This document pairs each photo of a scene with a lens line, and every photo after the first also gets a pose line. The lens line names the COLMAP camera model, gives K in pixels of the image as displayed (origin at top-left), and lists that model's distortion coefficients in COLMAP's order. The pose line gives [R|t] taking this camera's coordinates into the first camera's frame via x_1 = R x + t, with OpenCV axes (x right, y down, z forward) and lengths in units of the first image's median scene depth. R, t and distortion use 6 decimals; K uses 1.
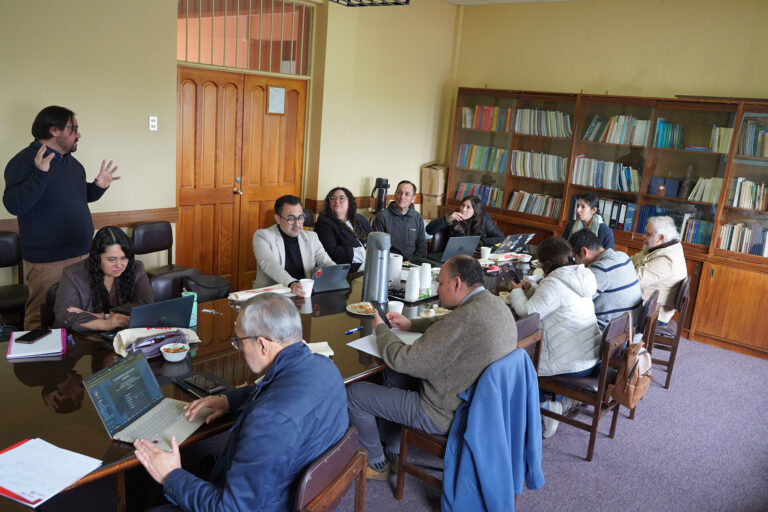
lens RADIAL K [[662.5, 0, 384.0], [0, 662.5, 256.0], [0, 0, 1]] dist [0.010014, 0.001227]
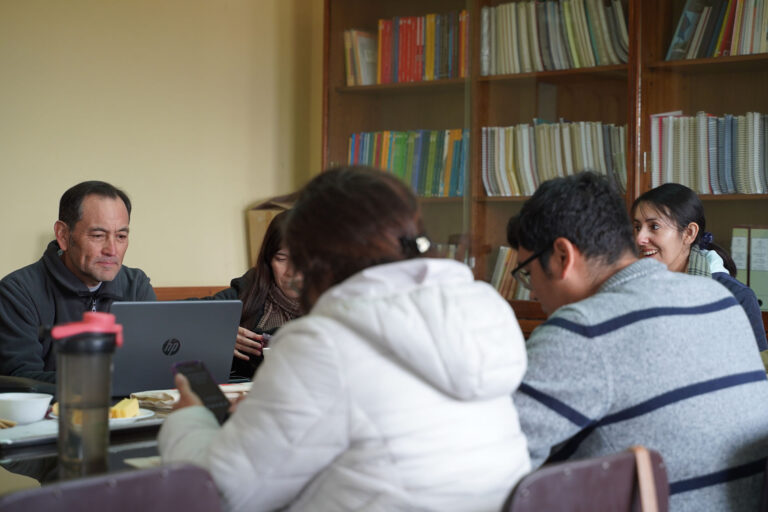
lens RADIAL K [[1458.0, 0, 384.0], [0, 1458.0, 256.0], [0, 0, 1]] dist [-0.051868, -0.032326]
pose [[0.997431, -0.064597, -0.030978, 0.167282], [0.056185, 0.973616, -0.221170, 0.069963], [0.044447, 0.218861, 0.974743, 0.289980]]
